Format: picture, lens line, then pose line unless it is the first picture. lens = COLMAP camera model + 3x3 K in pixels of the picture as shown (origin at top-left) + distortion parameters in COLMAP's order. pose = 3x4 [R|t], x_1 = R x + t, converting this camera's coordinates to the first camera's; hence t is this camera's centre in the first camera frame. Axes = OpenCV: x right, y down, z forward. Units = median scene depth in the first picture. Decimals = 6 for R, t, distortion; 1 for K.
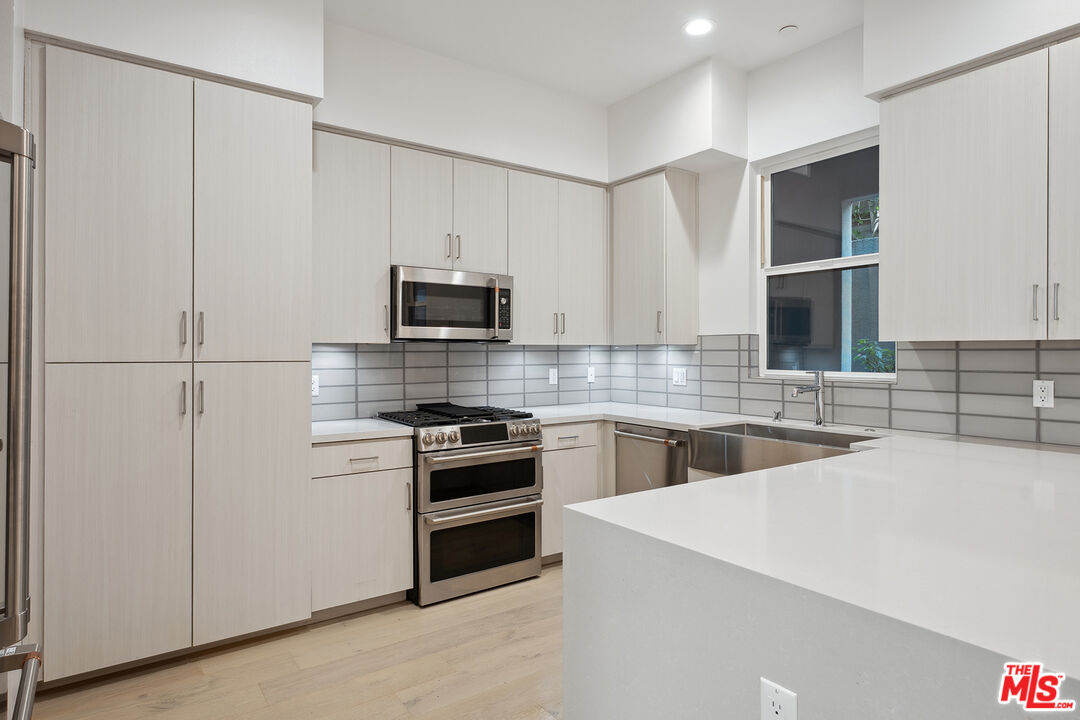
lens RADIAL K [[608.0, 0, 540.6], [0, 608.0, 350.6], [0, 0, 1]] dist [0.002903, -0.004646]
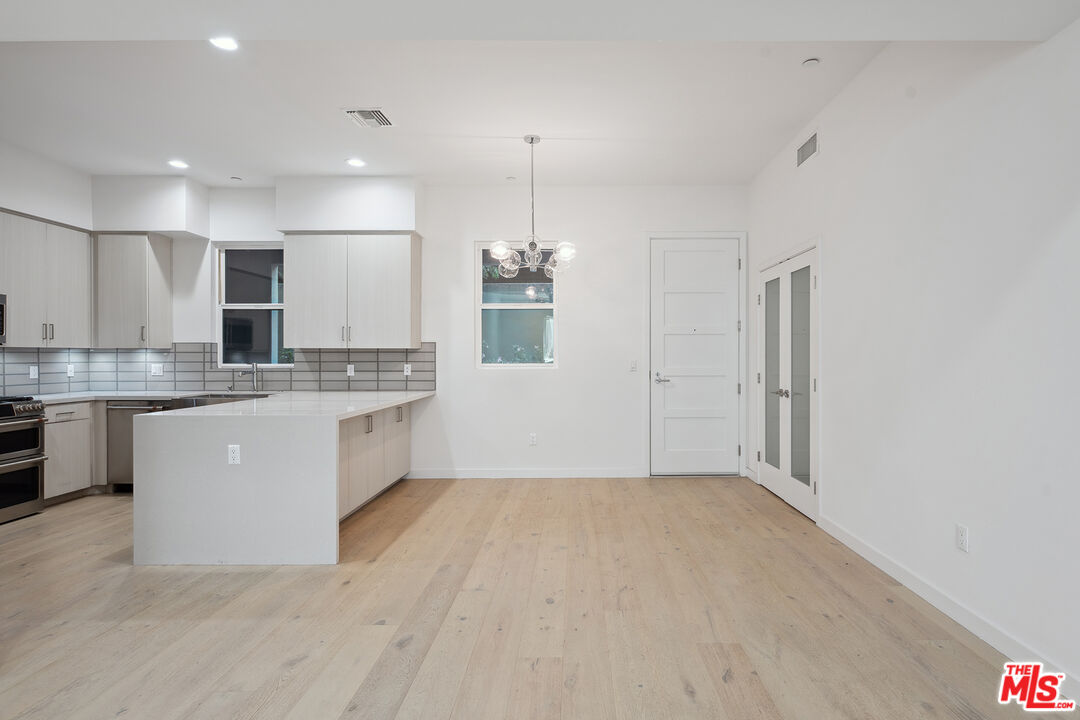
lens RADIAL K [[525.2, 0, 570.7], [0, 525.2, 357.1], [0, 0, 1]] dist [0.004567, -0.000180]
pose [[0.581041, -0.002797, 0.813869, -0.265737], [-0.000737, 0.999992, 0.003963, 0.006353], [-0.813874, -0.002902, 0.581035, -0.661527]]
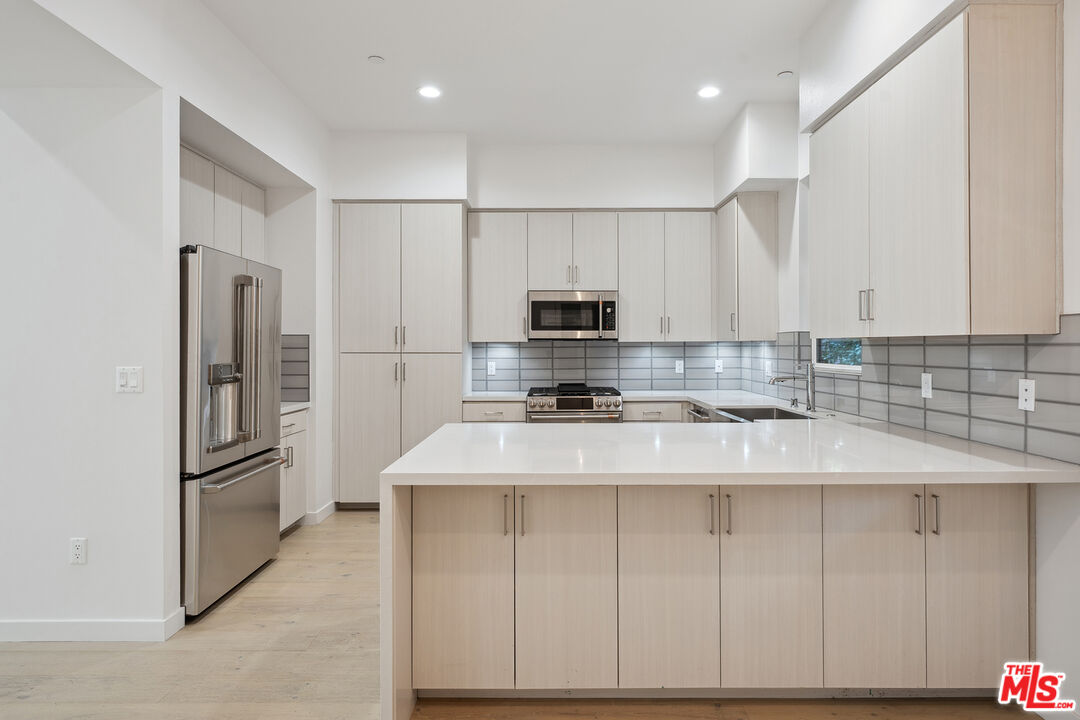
lens RADIAL K [[608.0, 0, 565.3], [0, 608.0, 344.1], [0, 0, 1]] dist [0.002903, -0.004646]
pose [[0.823282, -0.004022, -0.567618, 0.630582], [0.003182, 0.999992, -0.002470, -0.001923], [0.567623, 0.000227, 0.823289, -0.185546]]
